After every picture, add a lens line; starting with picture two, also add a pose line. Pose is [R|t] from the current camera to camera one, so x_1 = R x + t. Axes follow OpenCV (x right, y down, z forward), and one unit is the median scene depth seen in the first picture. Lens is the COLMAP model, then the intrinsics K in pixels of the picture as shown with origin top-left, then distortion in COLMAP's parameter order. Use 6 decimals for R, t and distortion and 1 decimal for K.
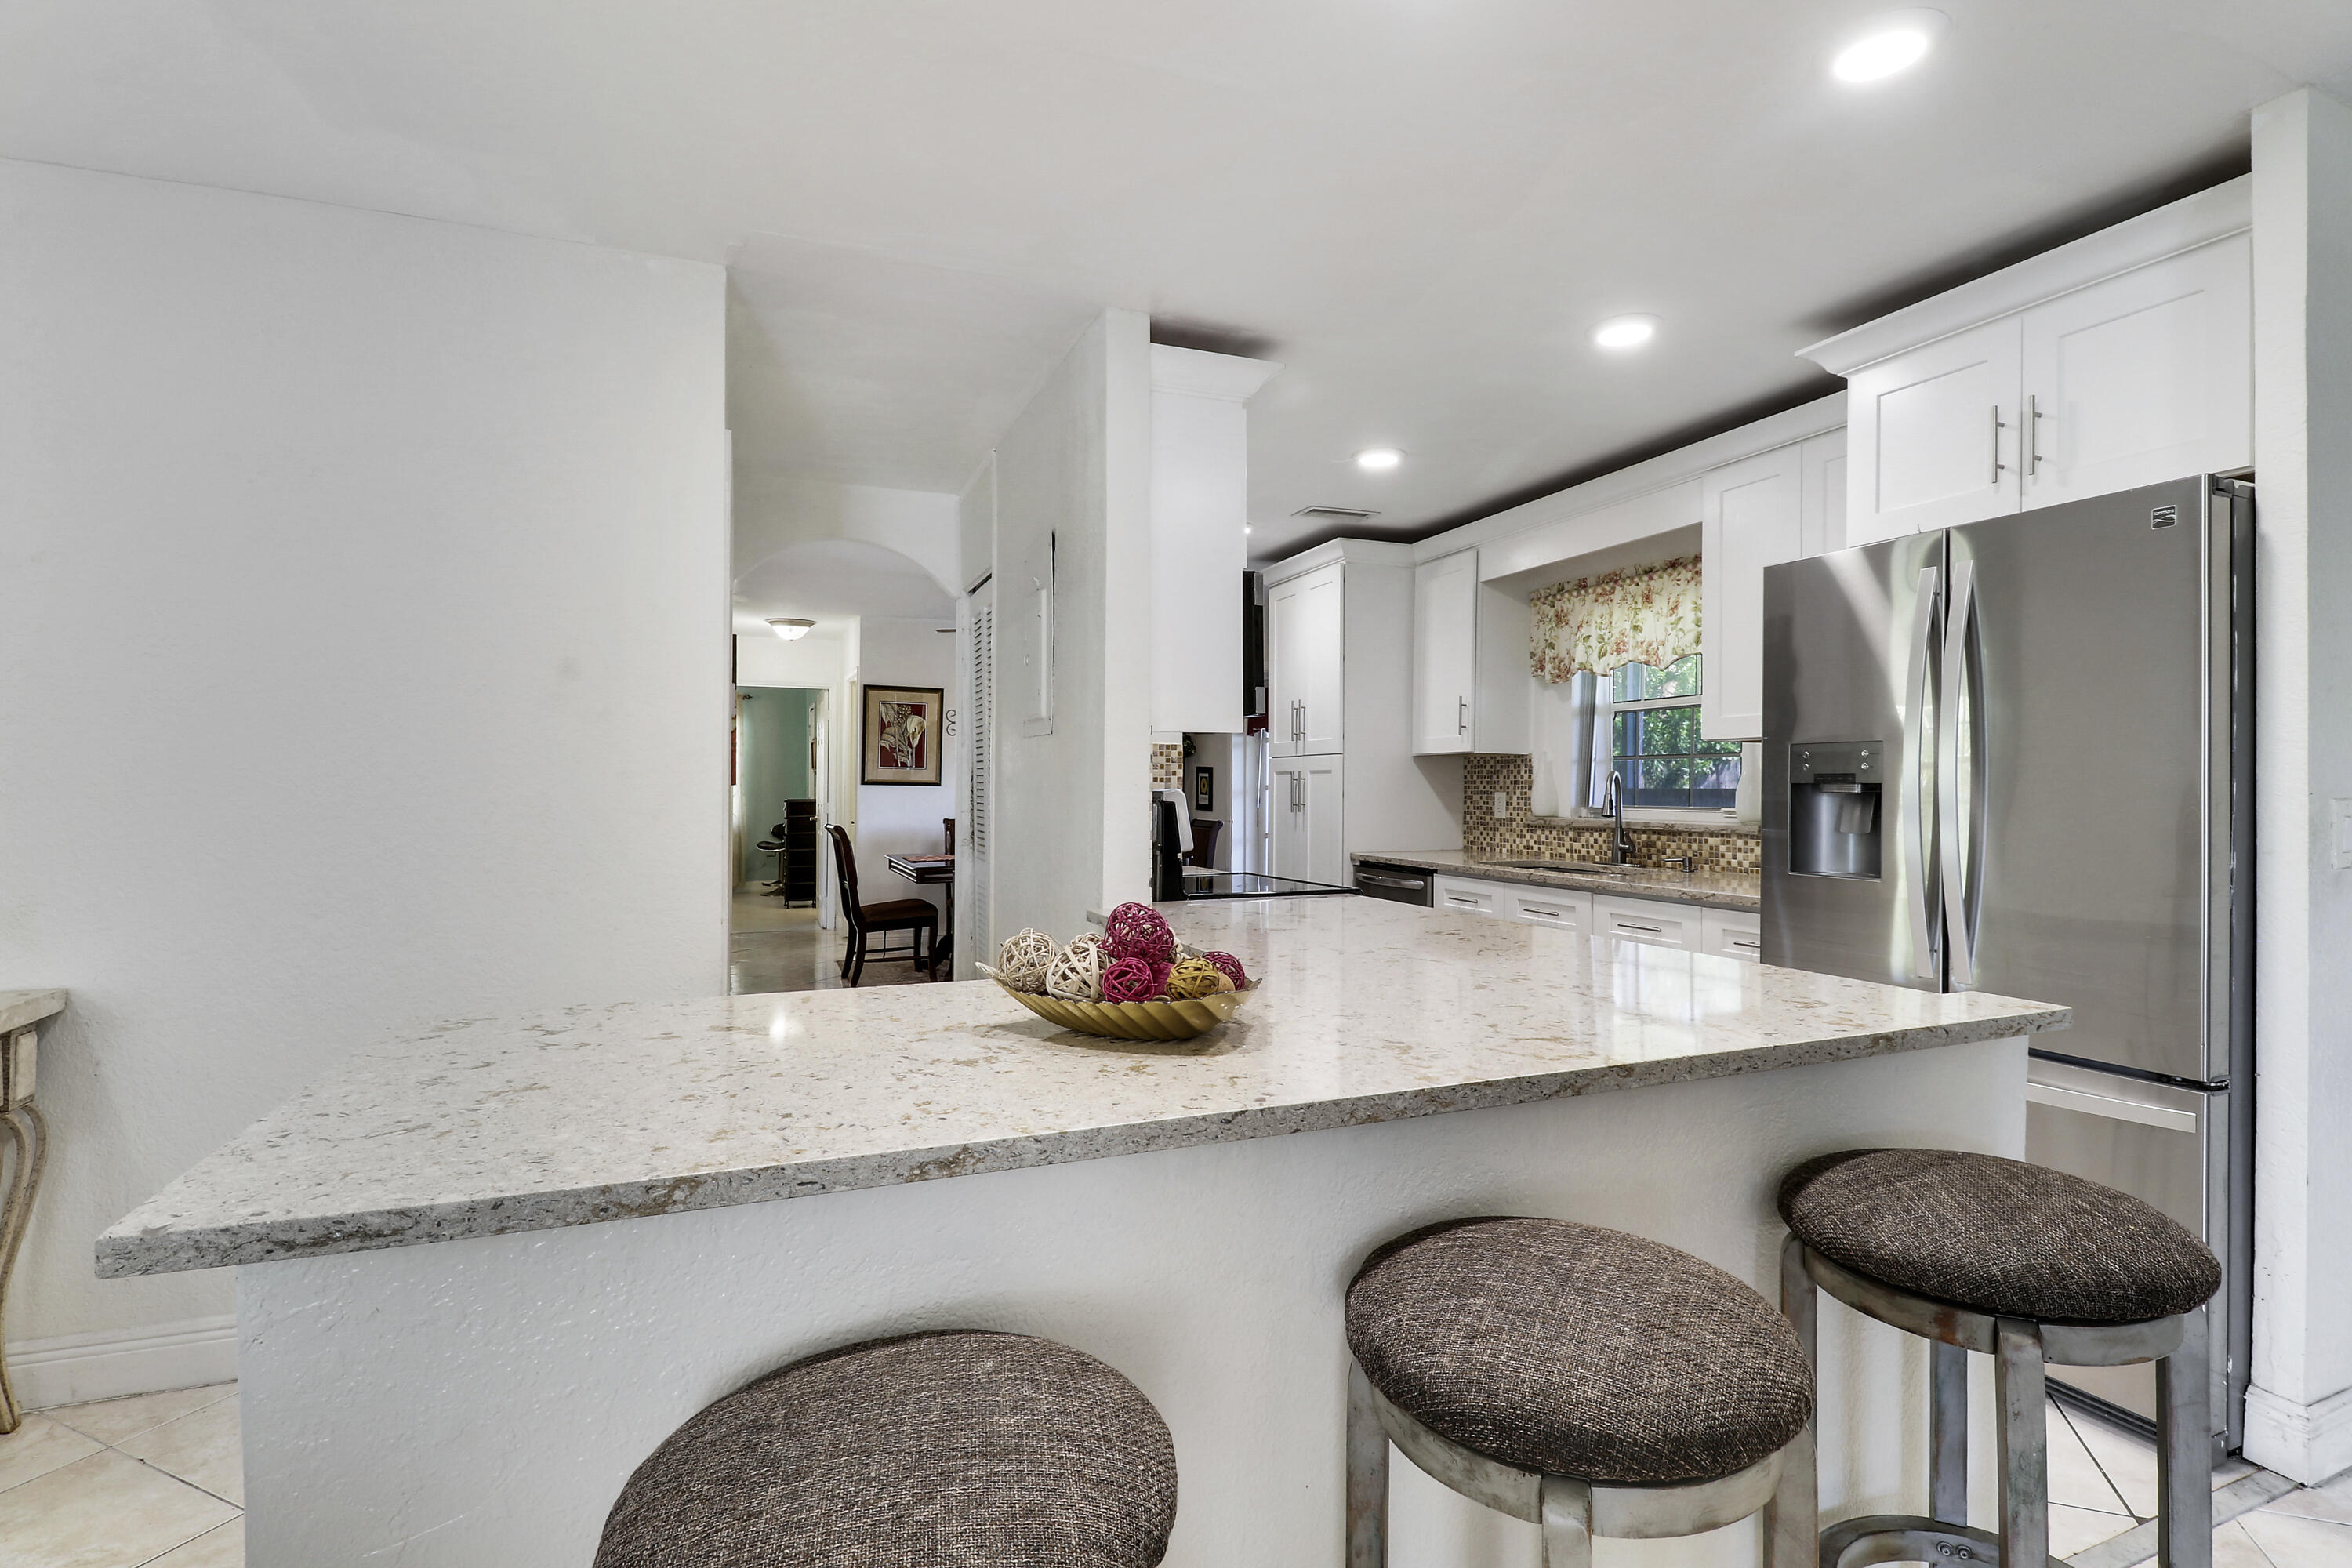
lens RADIAL K [[1099.6, 0, 1157.0], [0, 1099.6, 784.2], [0, 0, 1]] dist [0.001454, -0.013244]
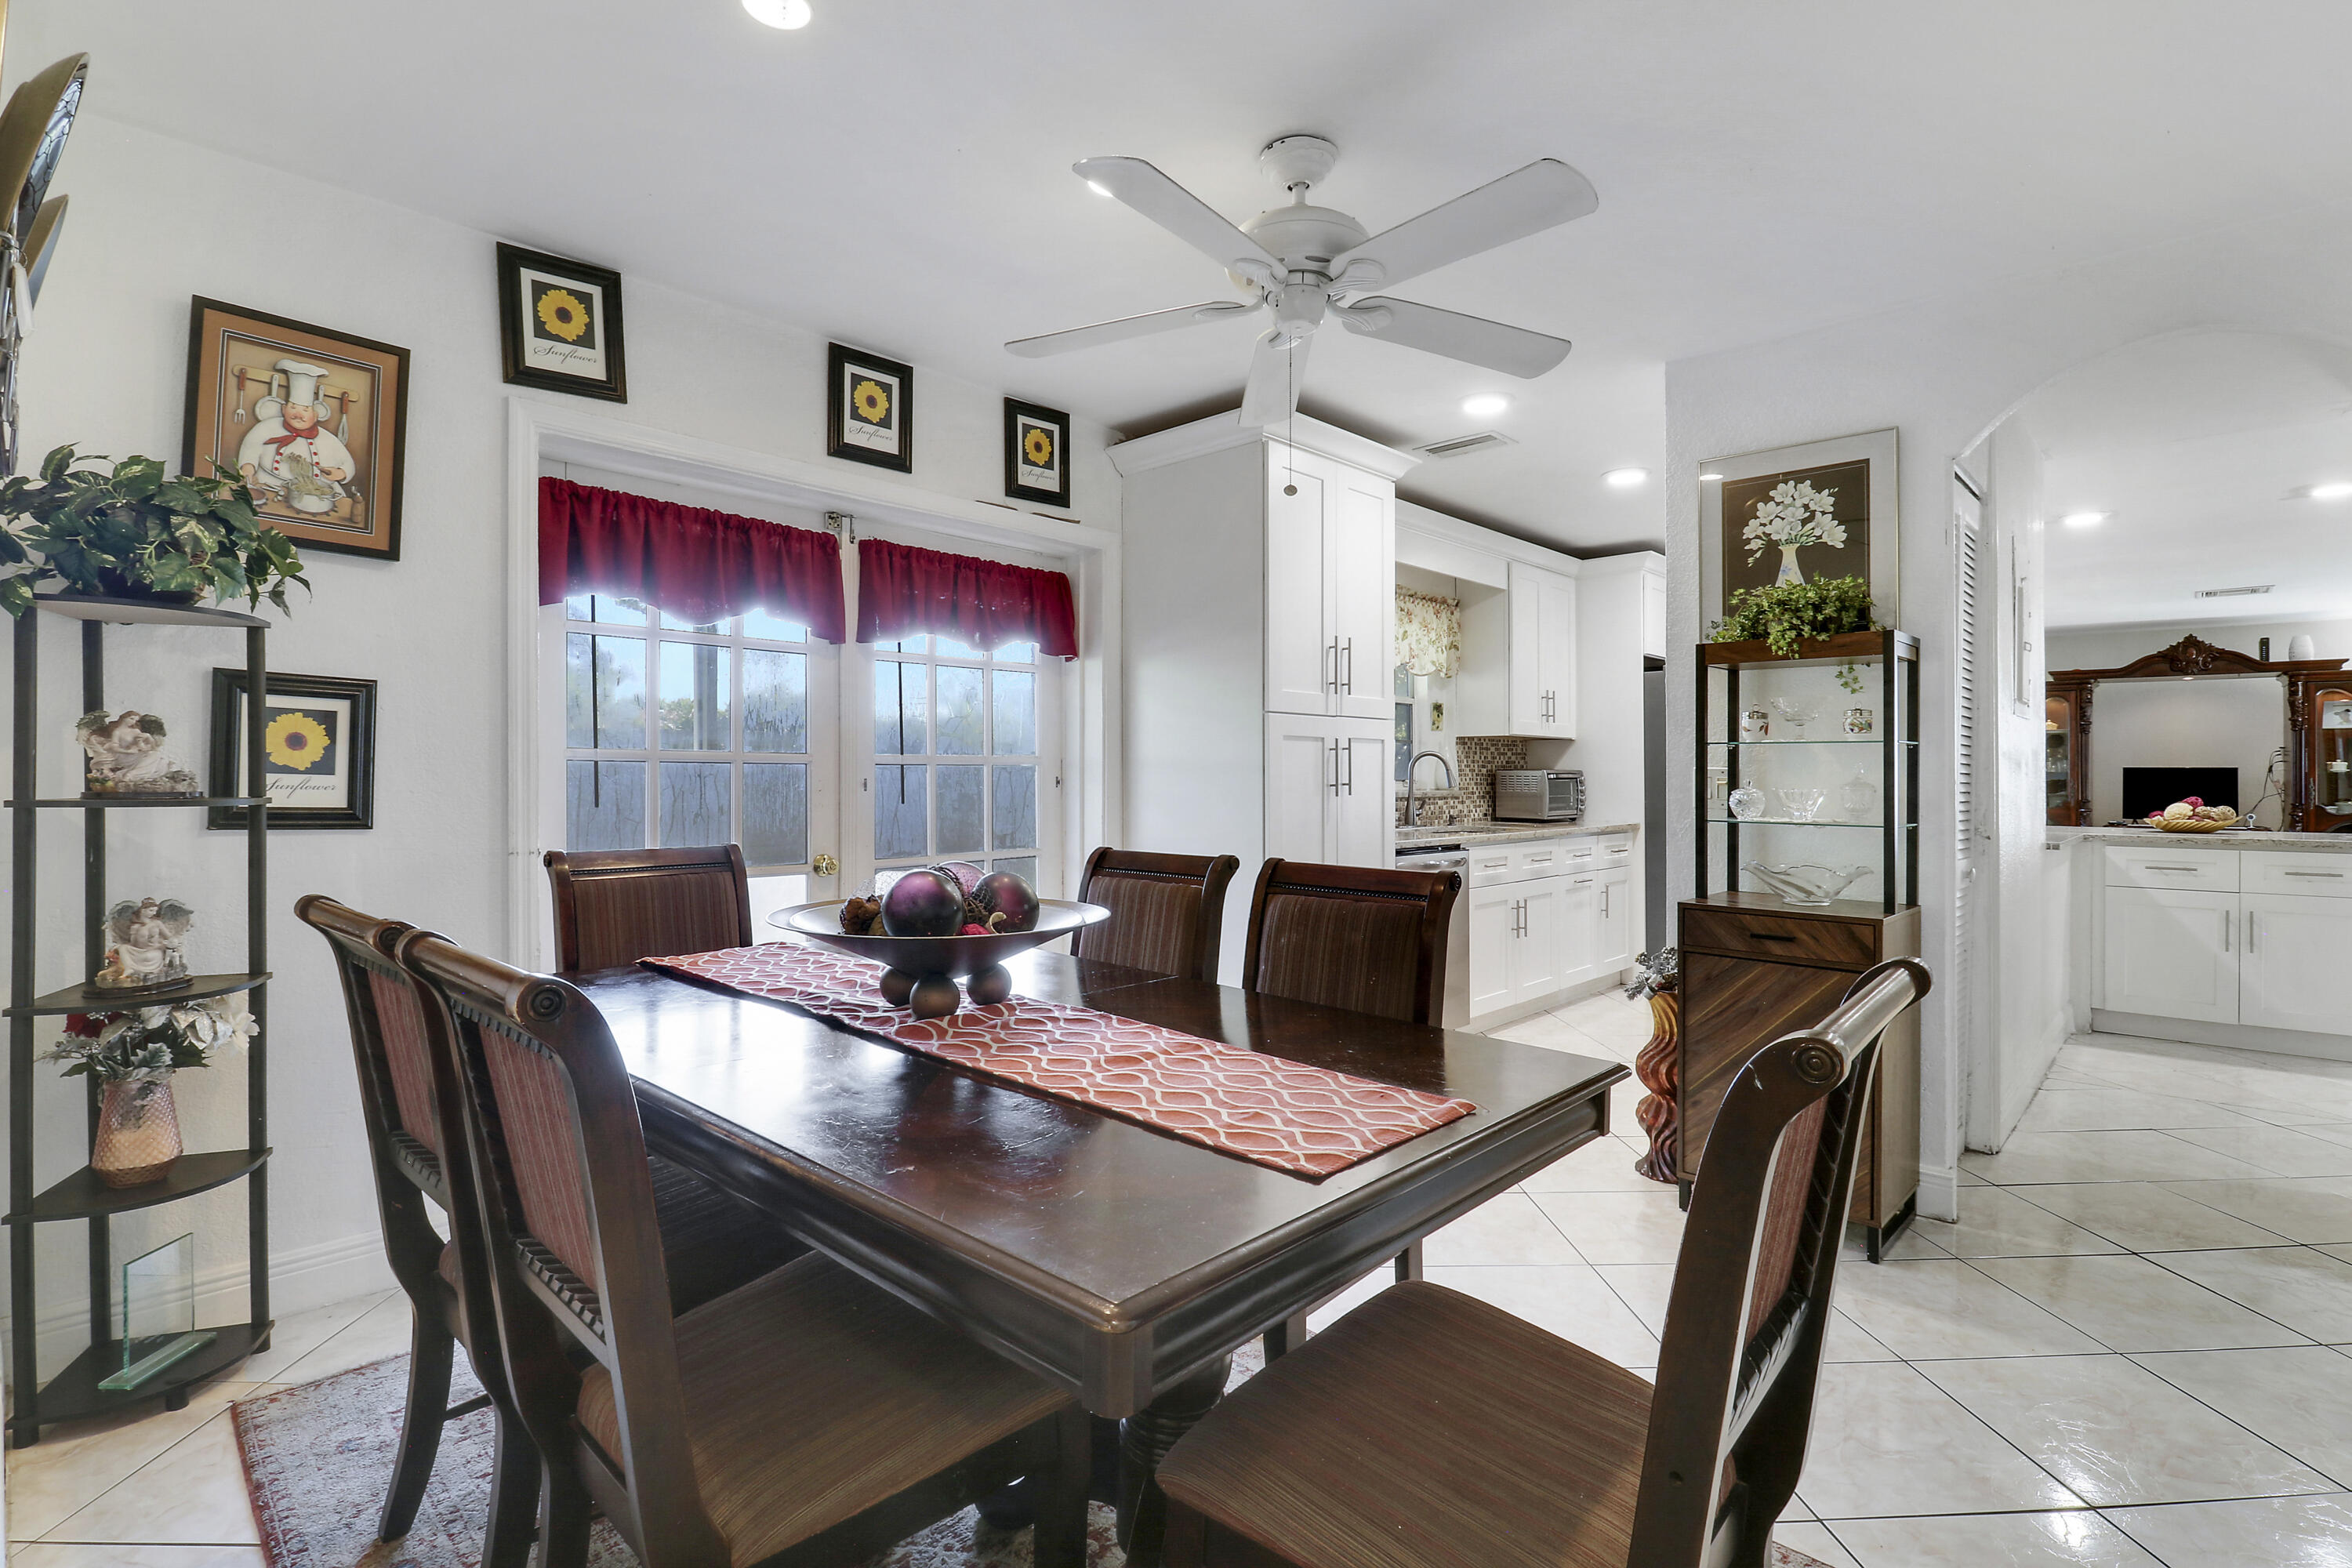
lens RADIAL K [[1099.6, 0, 1195.7], [0, 1099.6, 766.6], [0, 0, 1]] dist [0.001454, -0.013244]
pose [[-0.426855, 0.005606, 0.904303, -0.570871], [-0.004965, 0.999951, -0.008543, 0.016432], [-0.904307, -0.008136, -0.426806, 1.673639]]
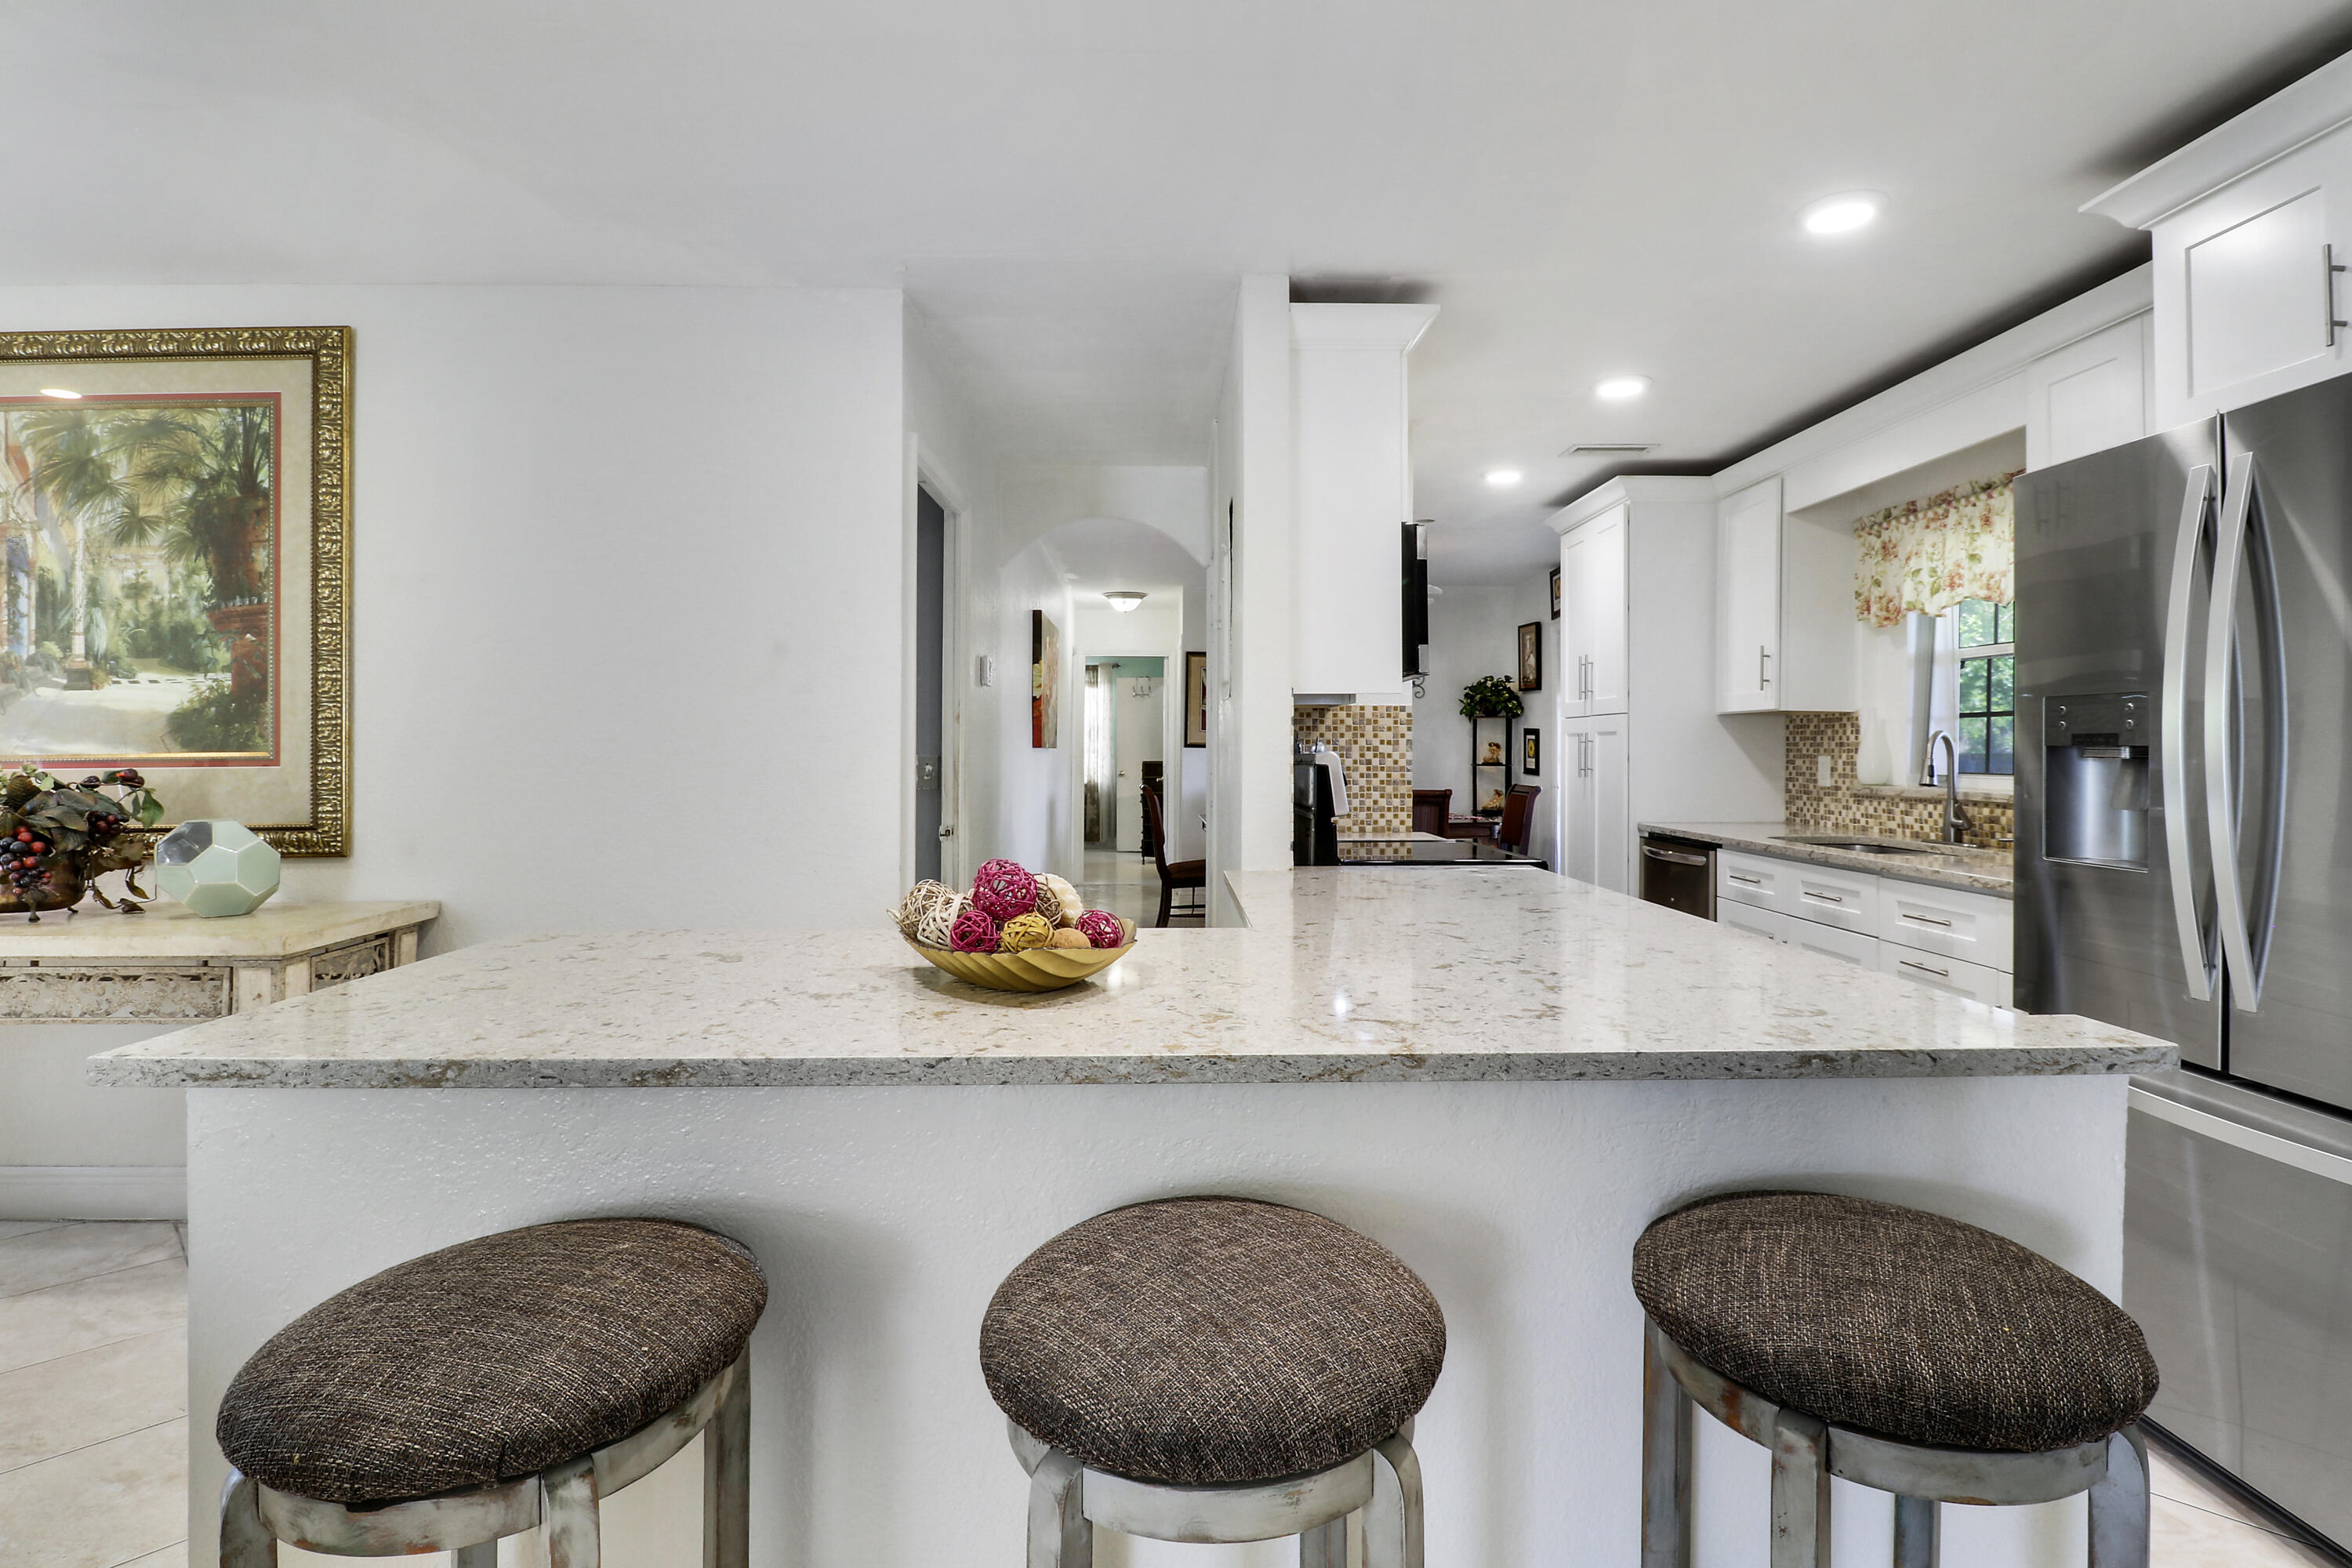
lens RADIAL K [[1099.6, 0, 1180.0], [0, 1099.6, 739.4], [0, 0, 1]] dist [0.001454, -0.013244]
pose [[0.939147, -0.003315, -0.343500, 0.150430], [0.000742, 0.999971, -0.007622, 0.000344], [0.343516, 0.006903, 0.939122, 0.020767]]
